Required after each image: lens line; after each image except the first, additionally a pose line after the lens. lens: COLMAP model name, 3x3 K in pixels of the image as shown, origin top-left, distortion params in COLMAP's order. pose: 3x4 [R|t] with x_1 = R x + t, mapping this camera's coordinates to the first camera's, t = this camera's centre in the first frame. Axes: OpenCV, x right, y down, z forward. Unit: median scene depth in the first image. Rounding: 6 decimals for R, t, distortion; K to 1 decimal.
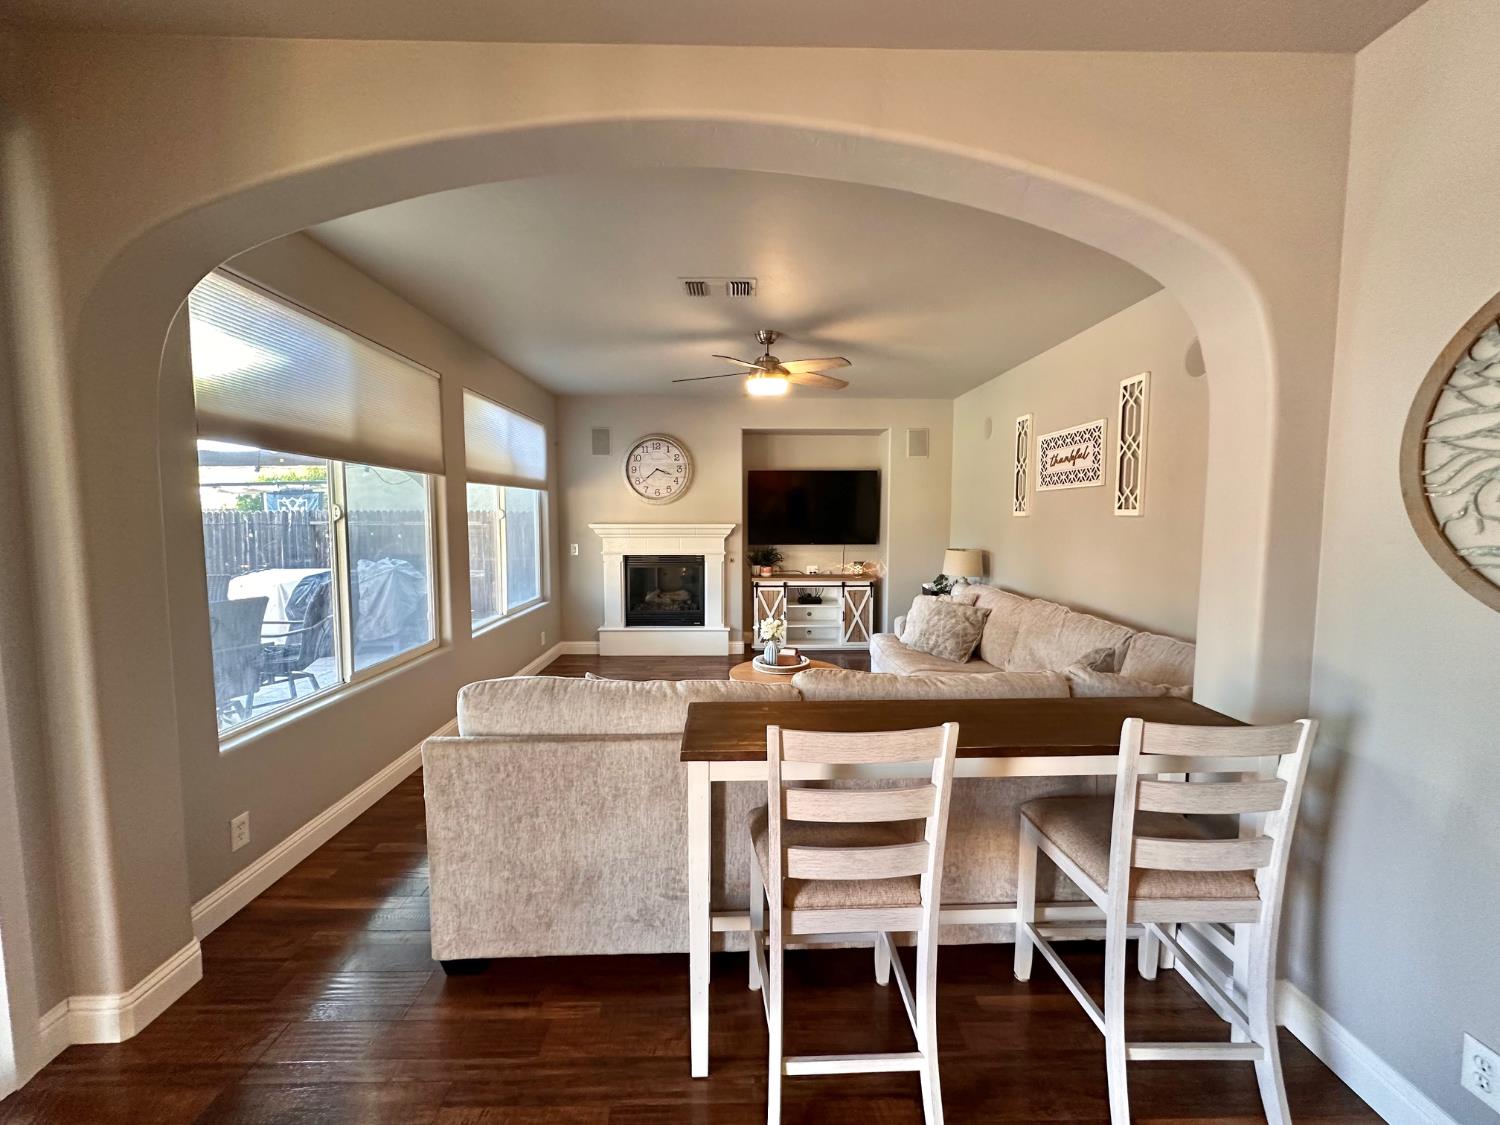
lens RADIAL K [[598.3, 0, 748.5], [0, 598.3, 558.9], [0, 0, 1]] dist [0.015090, -0.001145]
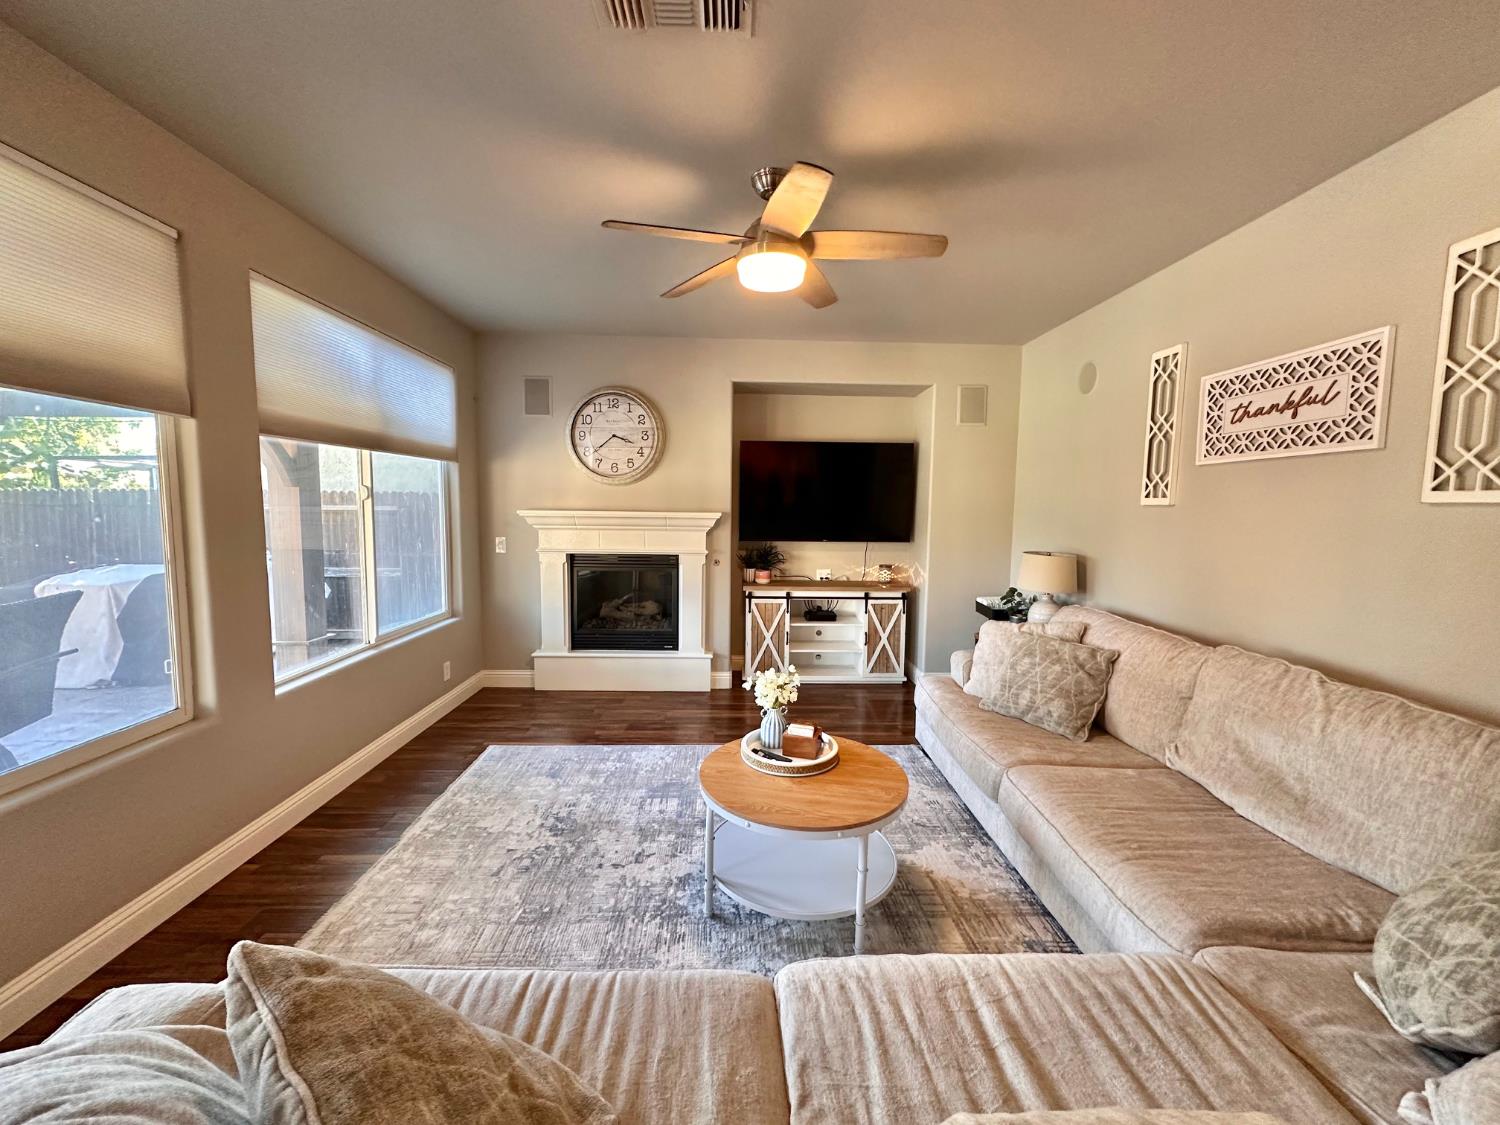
lens RADIAL K [[598.3, 0, 742.0], [0, 598.3, 597.8], [0, 0, 1]] dist [0.015090, -0.001145]
pose [[0.999928, 0.007840, 0.009096, -0.002049], [-0.008600, 0.996195, 0.086722, -0.017896], [-0.008382, -0.086794, 0.996191, 0.264114]]
